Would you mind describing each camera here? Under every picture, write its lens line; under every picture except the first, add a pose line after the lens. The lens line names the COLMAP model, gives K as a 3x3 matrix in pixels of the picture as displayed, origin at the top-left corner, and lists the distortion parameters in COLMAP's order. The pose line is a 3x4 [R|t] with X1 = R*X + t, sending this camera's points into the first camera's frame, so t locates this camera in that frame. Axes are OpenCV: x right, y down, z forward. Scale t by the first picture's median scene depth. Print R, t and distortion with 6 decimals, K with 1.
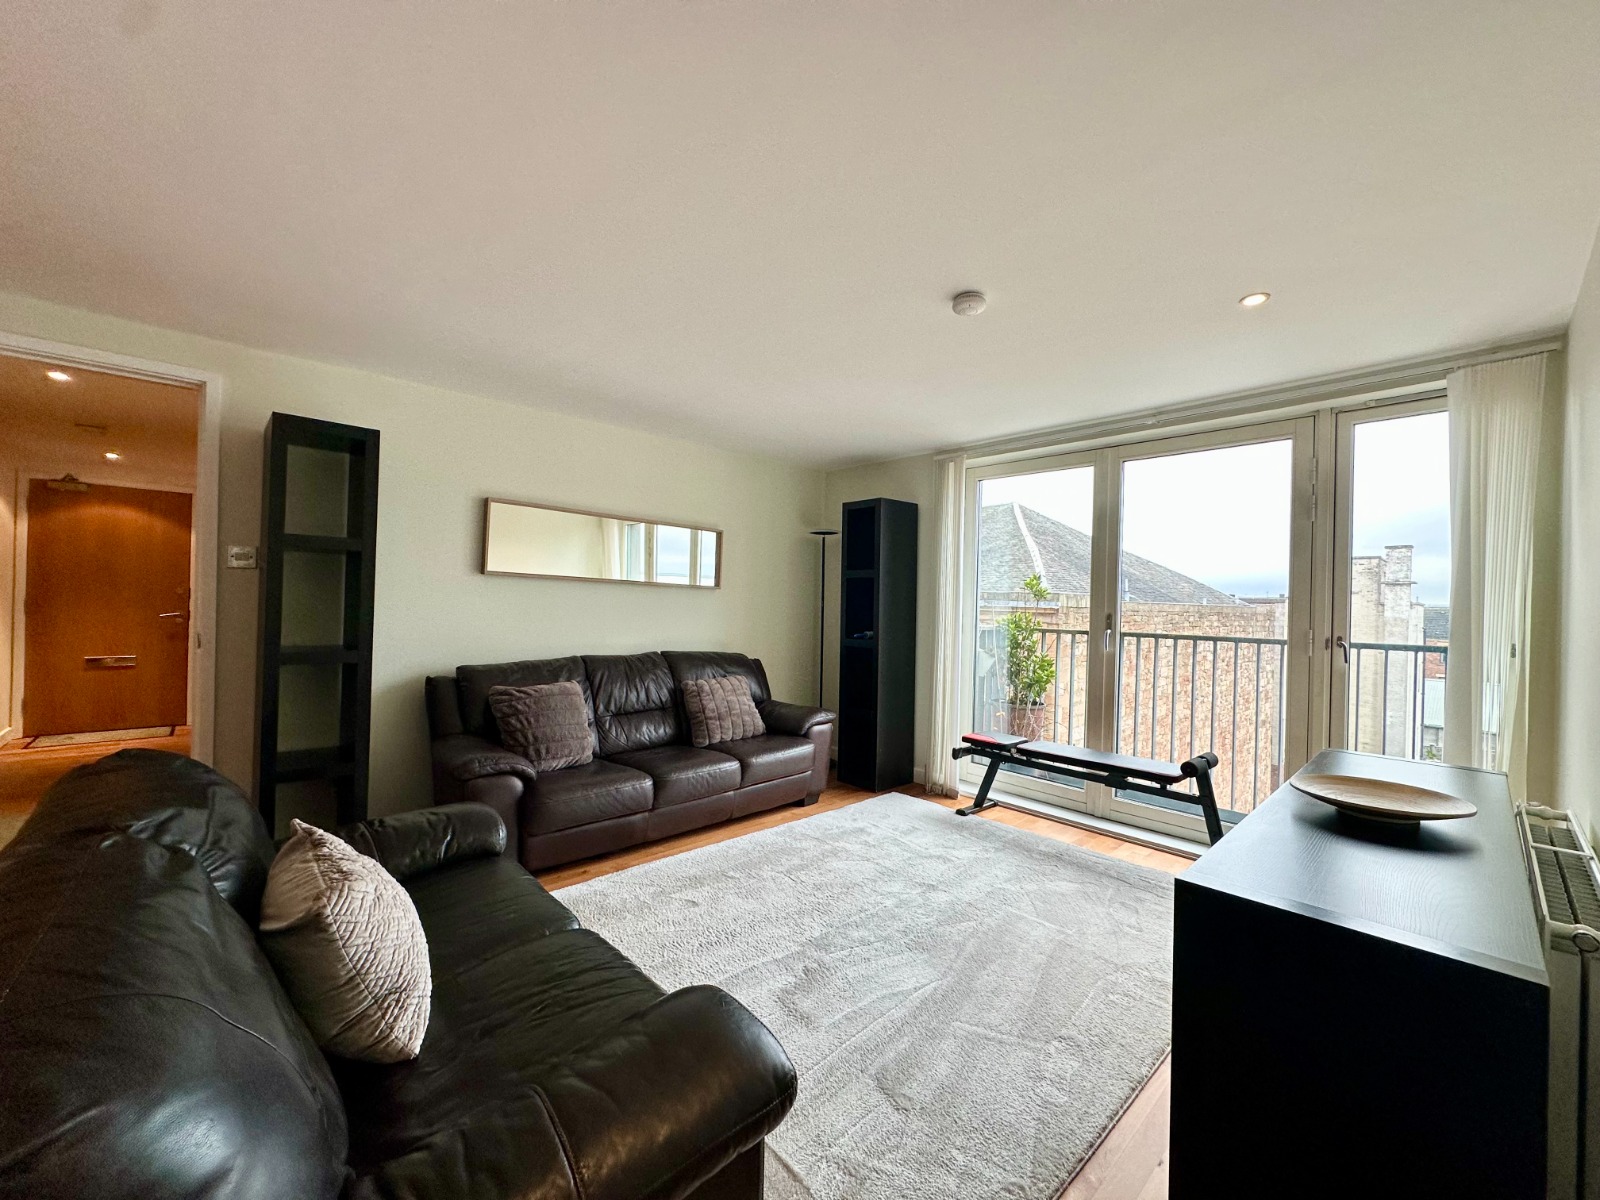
lens RADIAL K [[627.1, 0, 805.1], [0, 627.1, 602.9], [0, 0, 1]] dist [-0.000225, -0.000690]
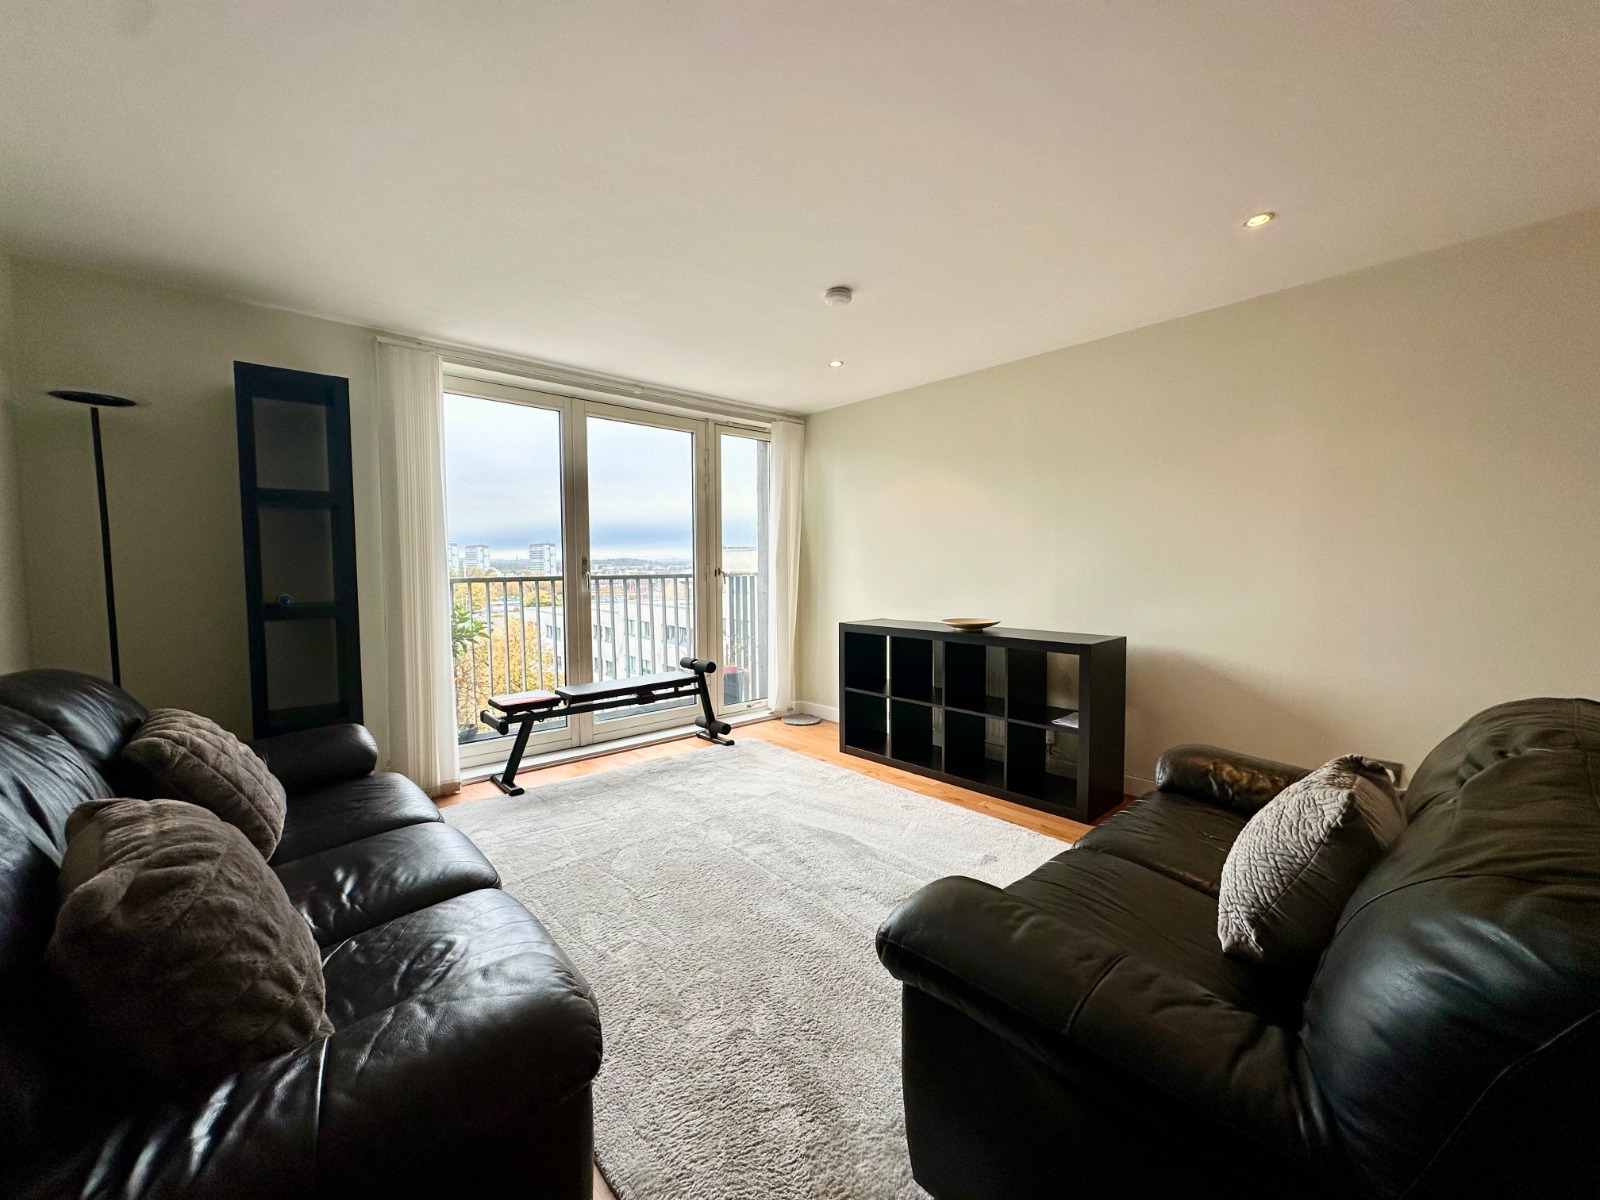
lens RADIAL K [[627.1, 0, 804.5], [0, 627.1, 603.9], [0, 0, 1]] dist [-0.000225, -0.000690]
pose [[0.019883, -0.095245, 0.995255, -0.614844], [-0.002261, 0.995445, 0.095308, -0.007223], [-0.999800, -0.004146, 0.019577, 0.630722]]
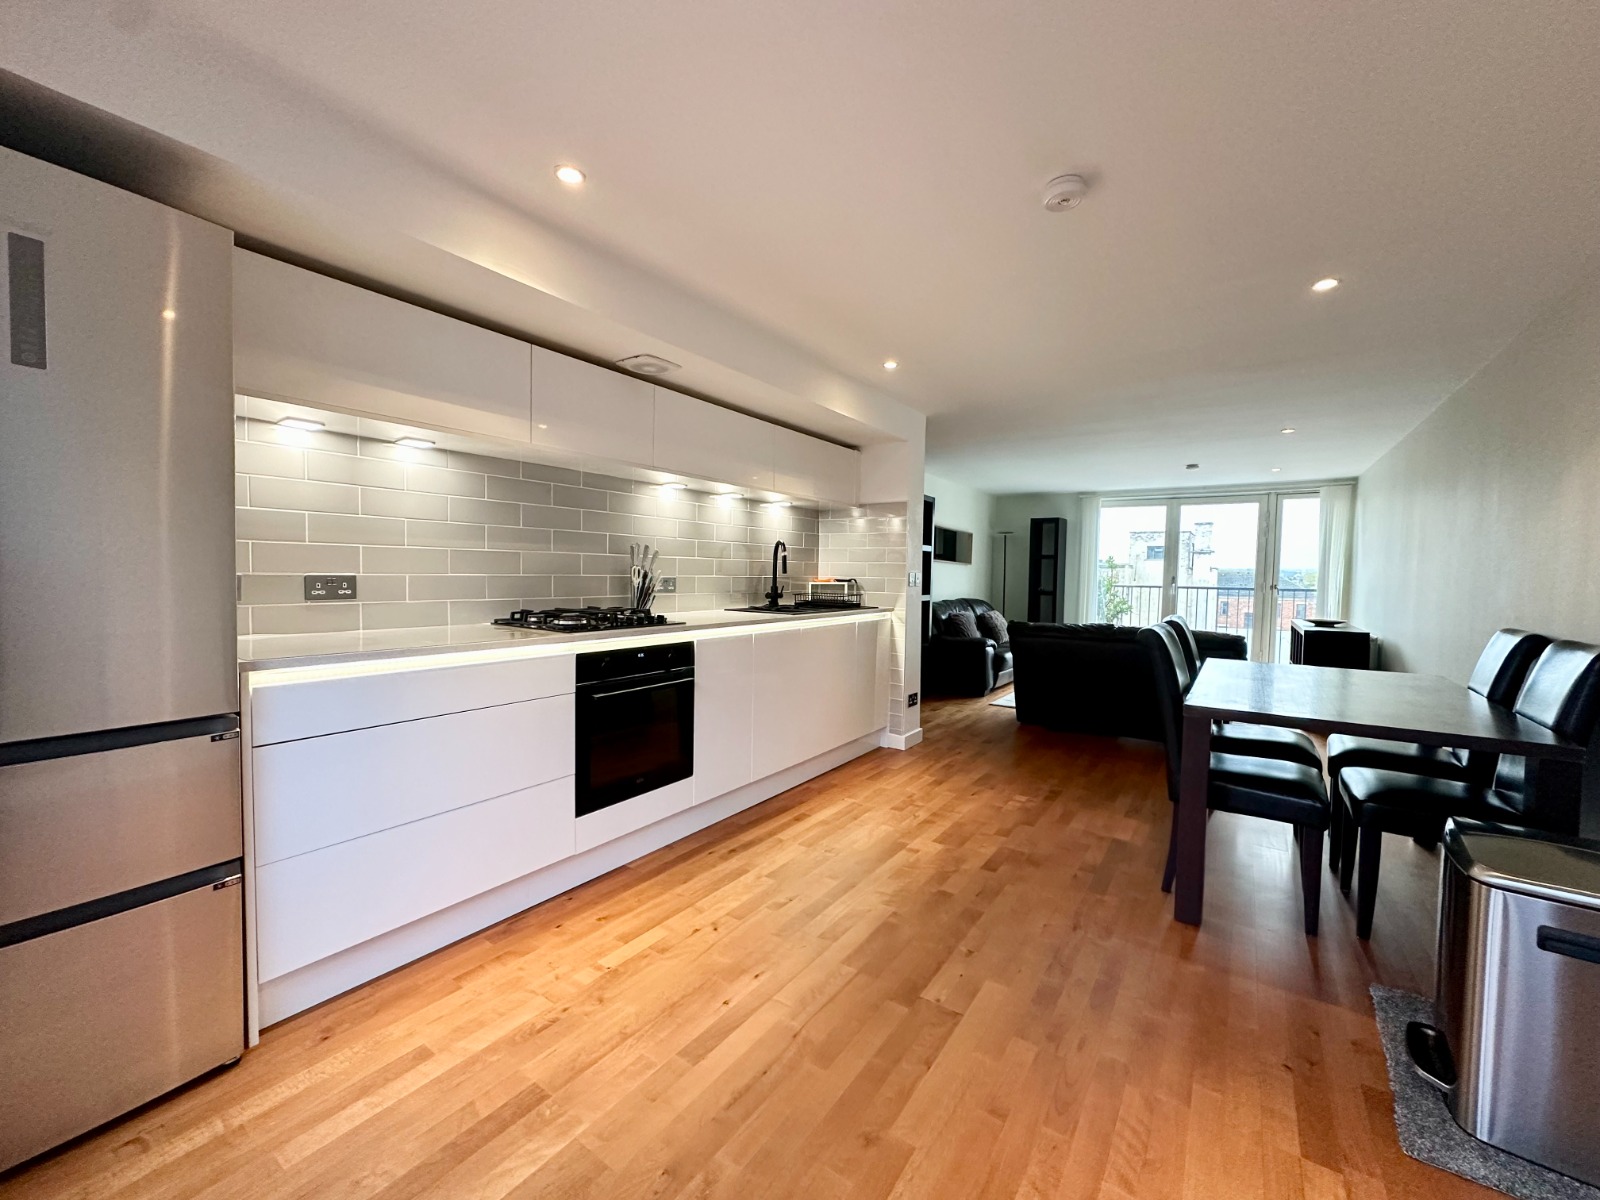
lens RADIAL K [[627.1, 0, 796.3], [0, 627.1, 596.8], [0, 0, 1]] dist [-0.000225, -0.000690]
pose [[0.981603, -0.012368, 0.190534, -1.251212], [0.004210, 0.999059, 0.043162, -0.011039], [-0.190889, -0.041566, 0.980731, -0.902073]]
